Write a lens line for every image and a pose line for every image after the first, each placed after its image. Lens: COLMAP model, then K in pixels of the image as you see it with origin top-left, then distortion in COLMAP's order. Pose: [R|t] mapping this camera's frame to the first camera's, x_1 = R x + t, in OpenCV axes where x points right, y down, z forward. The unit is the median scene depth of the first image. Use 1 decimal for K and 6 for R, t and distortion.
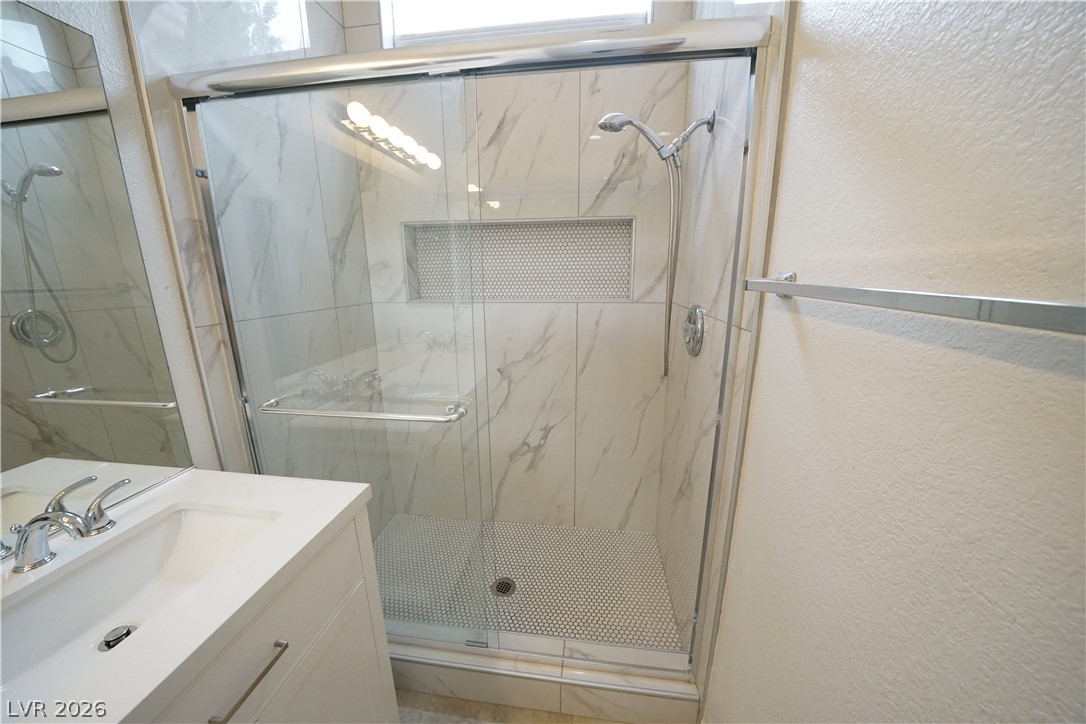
lens RADIAL K [[372.9, 0, 545.5], [0, 372.9, 359.9], [0, 0, 1]] dist [-0.020833, -0.000088]
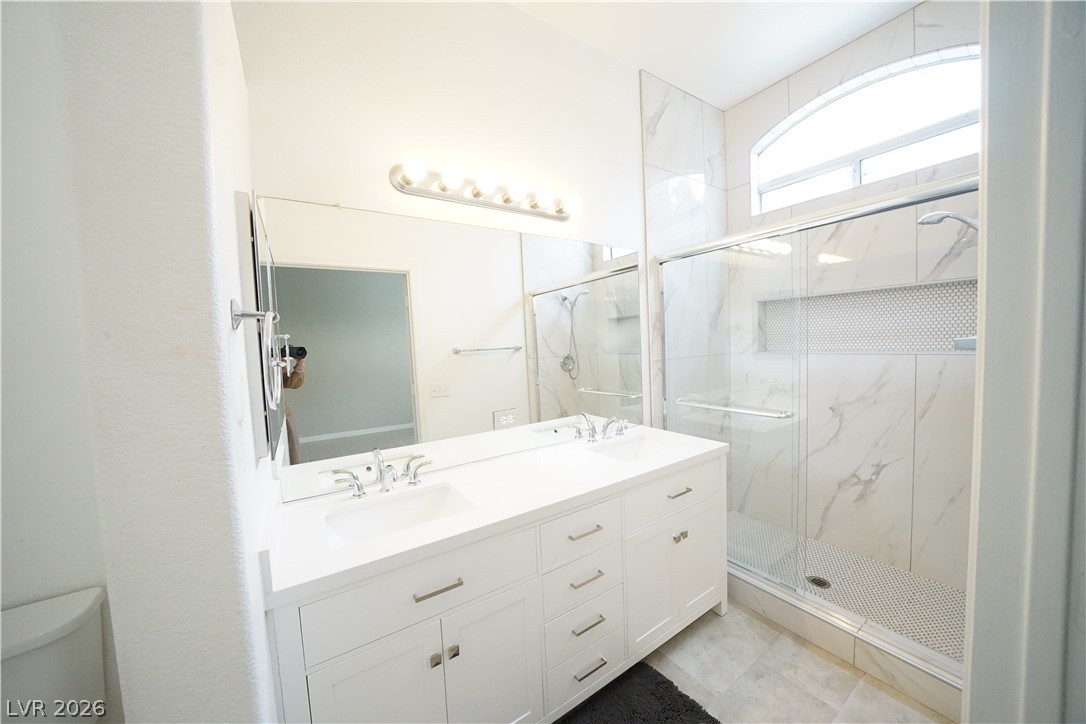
lens RADIAL K [[372.9, 0, 545.5], [0, 372.9, 359.9], [0, 0, 1]] dist [-0.020833, -0.000088]
pose [[0.654468, 0.019653, -0.755834, 0.185859], [-0.138576, 0.985846, -0.094358, 0.123165], [0.743282, 0.166495, 0.647928, -0.552308]]
